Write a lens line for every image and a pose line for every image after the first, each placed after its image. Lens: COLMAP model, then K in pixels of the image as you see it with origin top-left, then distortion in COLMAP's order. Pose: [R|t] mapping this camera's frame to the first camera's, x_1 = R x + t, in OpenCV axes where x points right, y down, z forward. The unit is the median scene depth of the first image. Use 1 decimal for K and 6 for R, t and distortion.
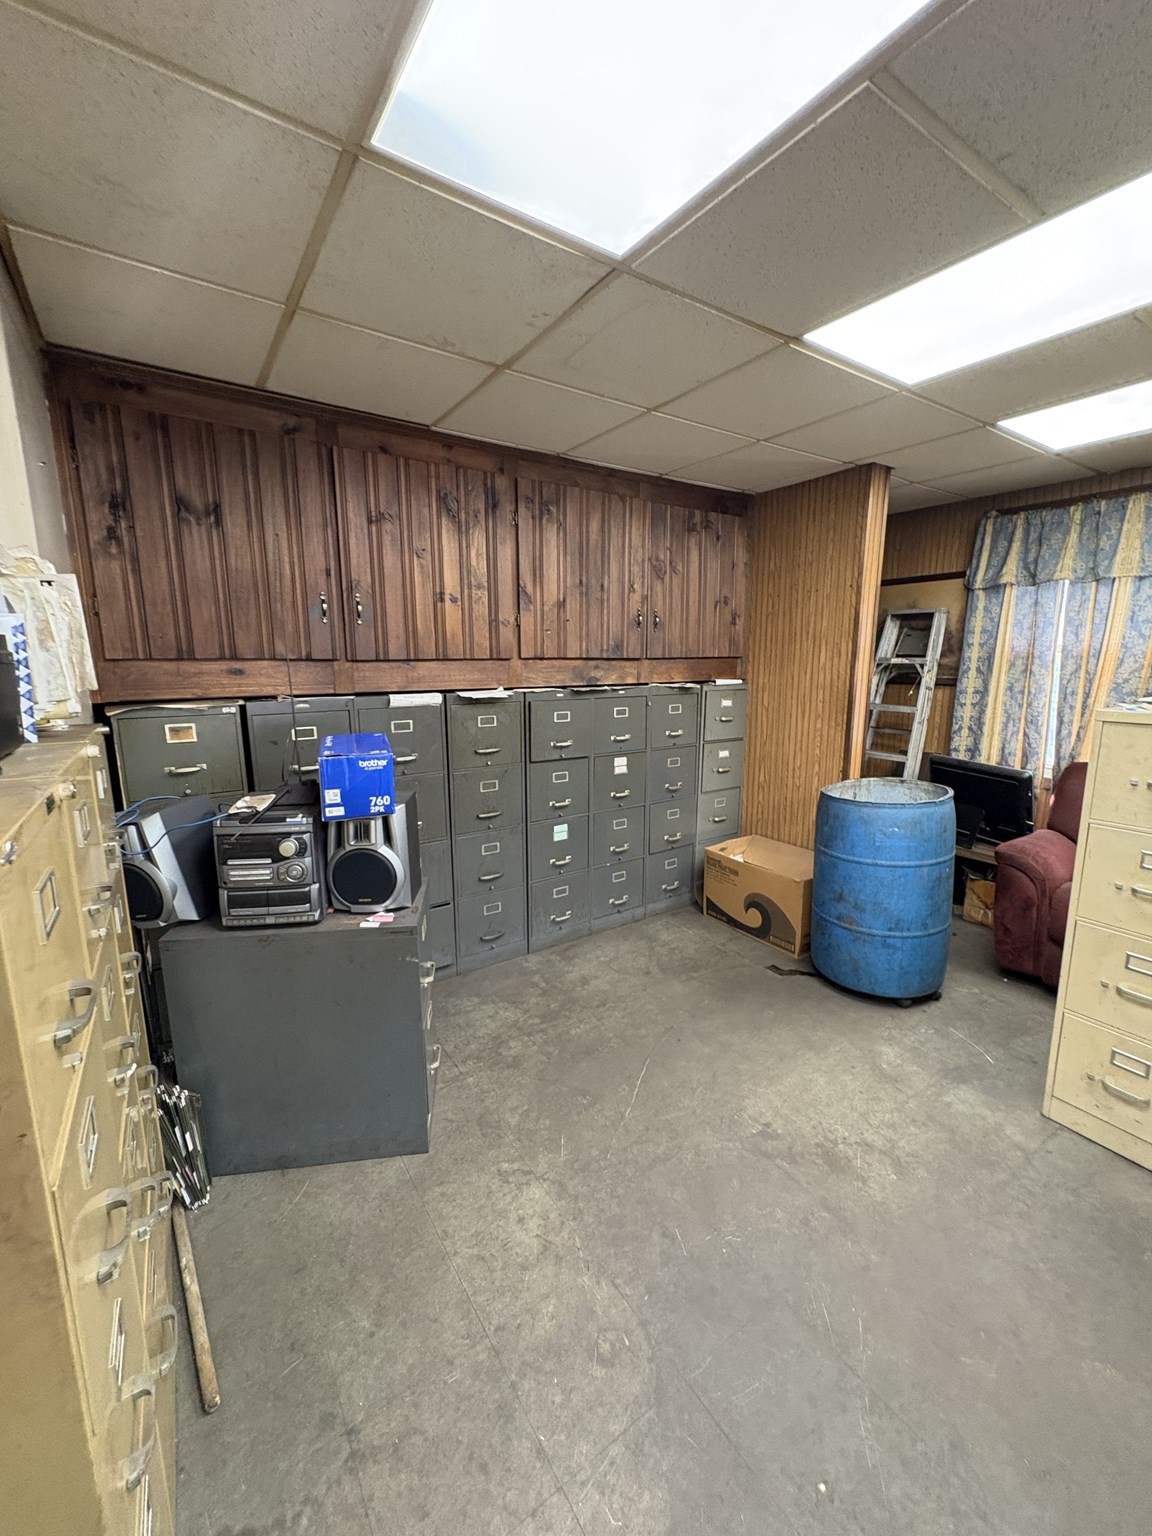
lens RADIAL K [[611.9, 0, 576.2], [0, 611.9, 769.1], [0, 0, 1]] dist [0.000959, -0.000042]
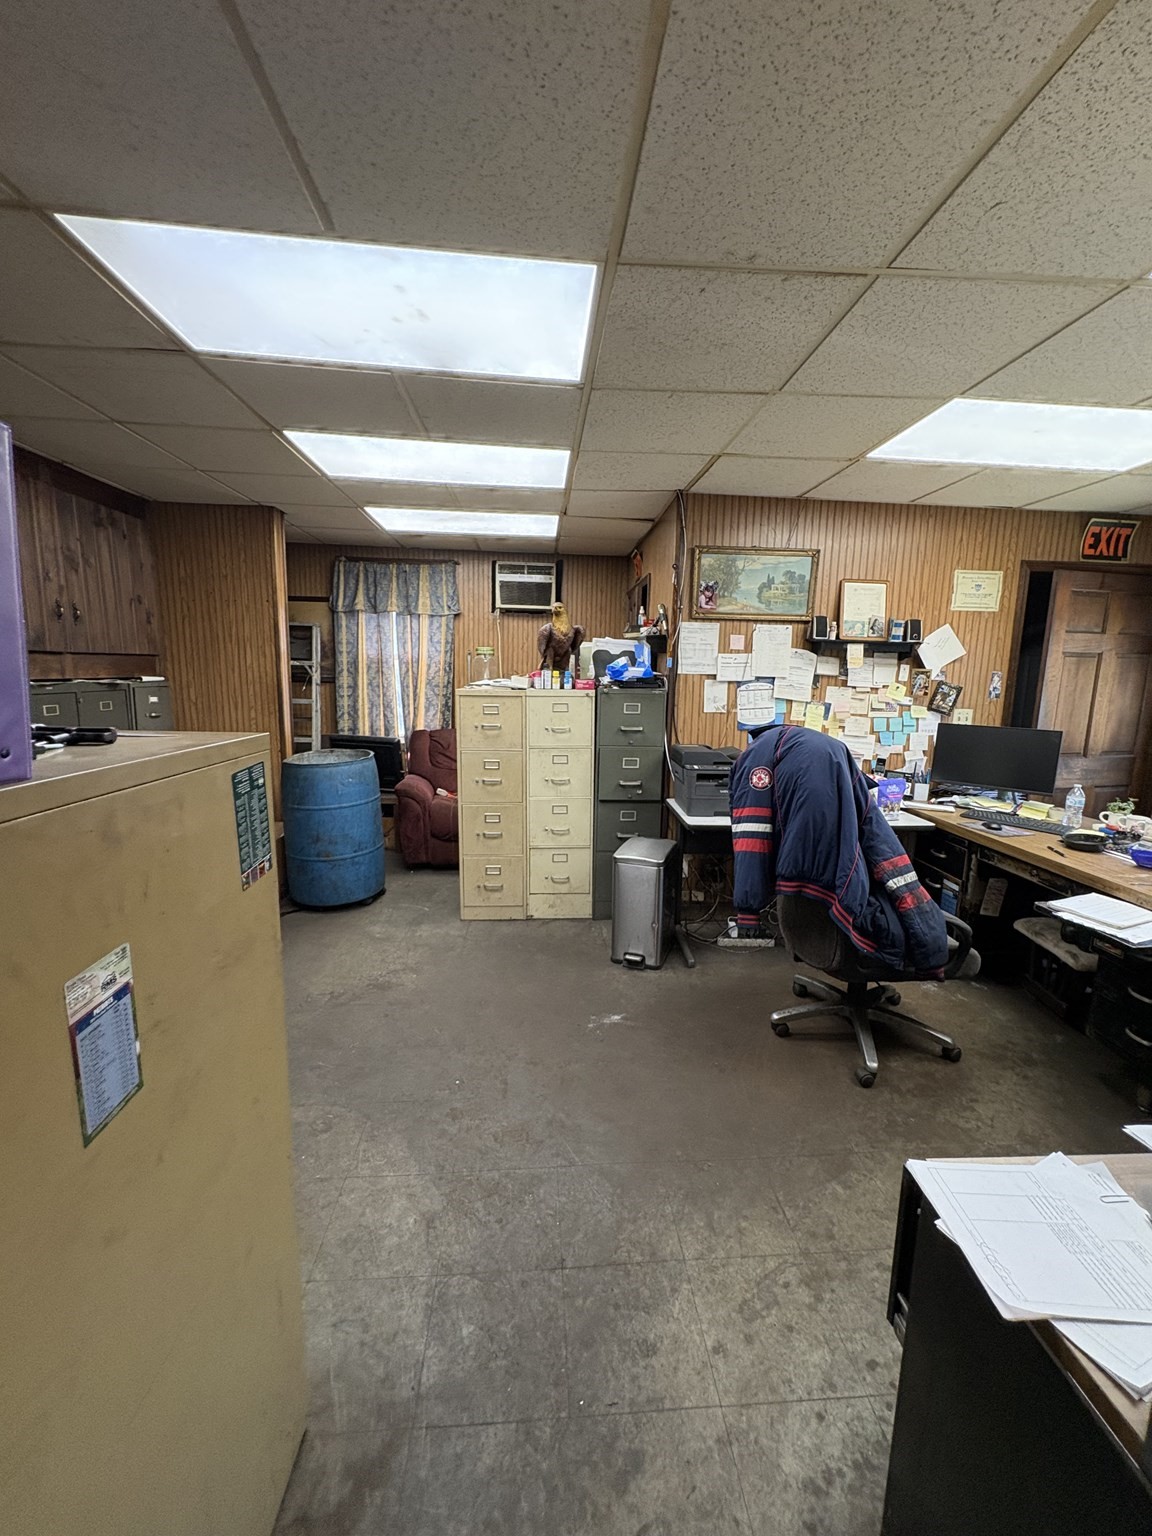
lens RADIAL K [[611.9, 0, 576.2], [0, 611.9, 769.1], [0, 0, 1]] dist [0.000959, -0.000042]
pose [[0.499393, -0.123415, 0.857540, -0.323557], [0.132940, 0.988996, 0.064915, 0.038725], [-0.856115, 0.081584, 0.510305, -0.133724]]
